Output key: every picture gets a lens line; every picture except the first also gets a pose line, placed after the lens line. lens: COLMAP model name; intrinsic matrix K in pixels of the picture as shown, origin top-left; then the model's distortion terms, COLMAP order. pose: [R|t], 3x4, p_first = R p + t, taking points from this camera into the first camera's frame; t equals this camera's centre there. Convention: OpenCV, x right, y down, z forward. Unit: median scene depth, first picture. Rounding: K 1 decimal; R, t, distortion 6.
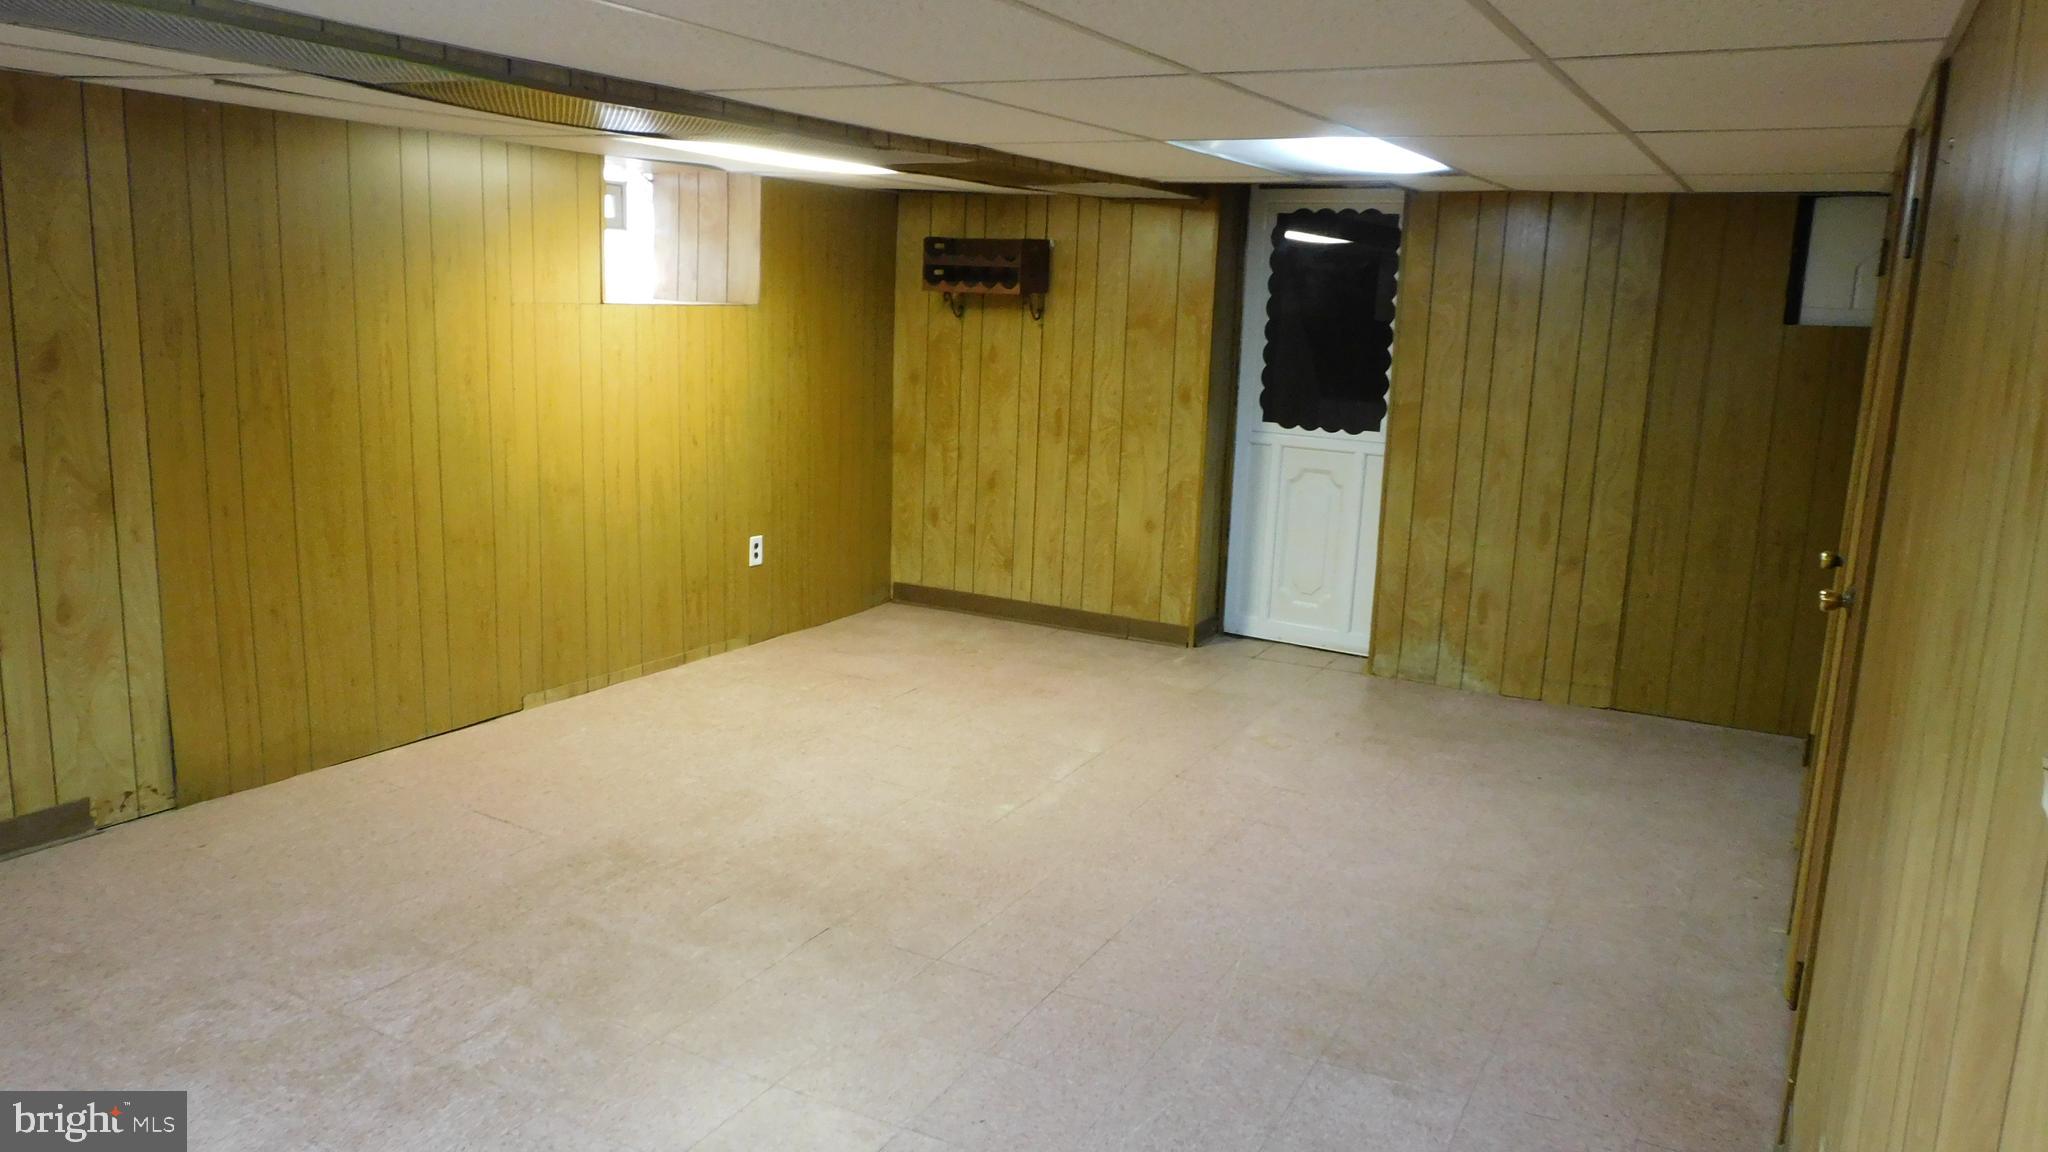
lens RADIAL K [[1458.9, 0, 1030.2], [0, 1458.9, 569.0], [0, 0, 1]] dist [-0.008651, -0.000358]
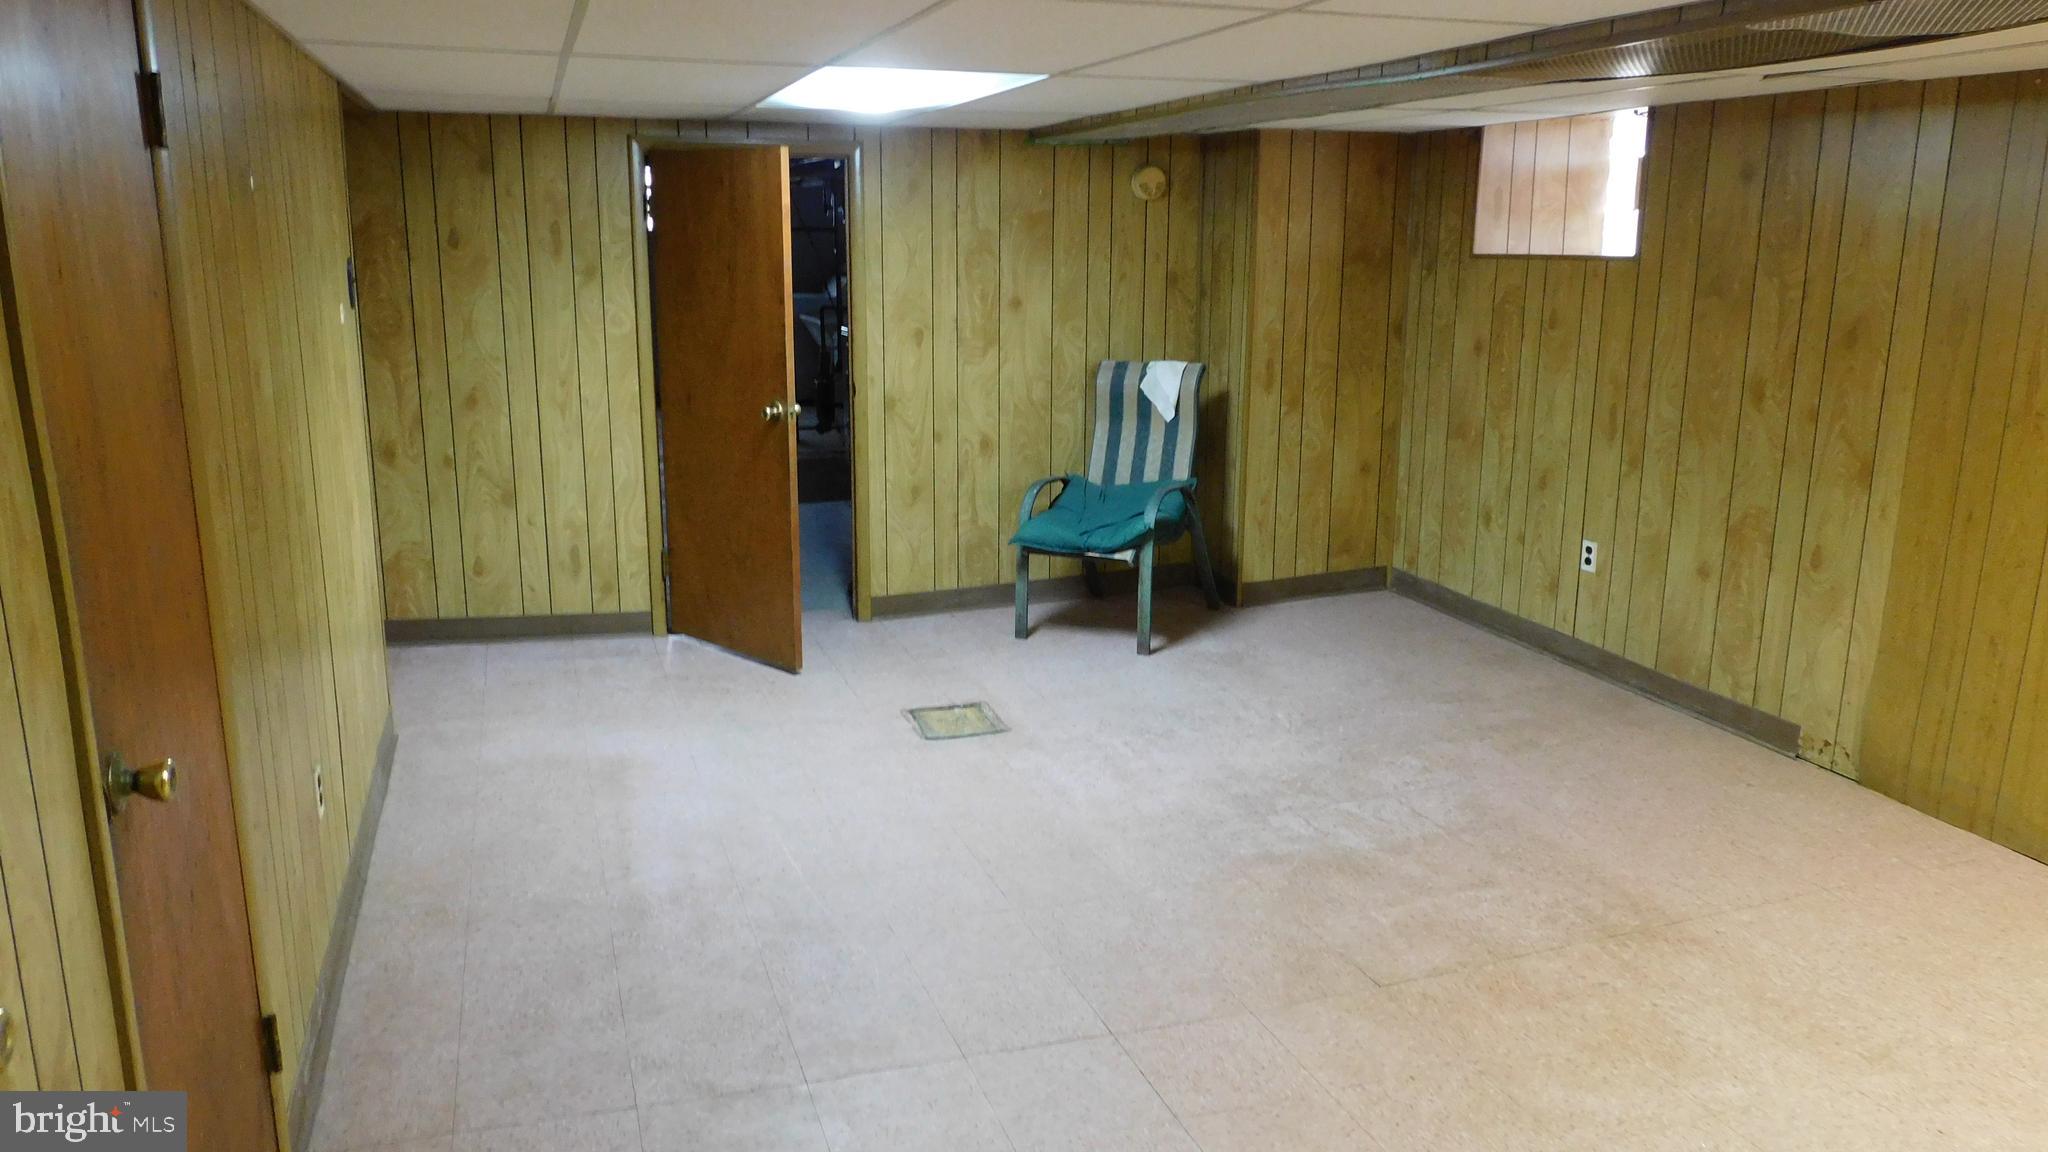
lens RADIAL K [[1458.9, 0, 1031.3], [0, 1458.9, 581.4], [0, 0, 1]] dist [-0.008651, -0.000358]
pose [[-0.683041, 0.119055, -0.720611, 0.563713], [-0.173010, 0.932172, 0.317998, -0.204427], [0.709593, 0.341879, -0.616114, 1.232828]]
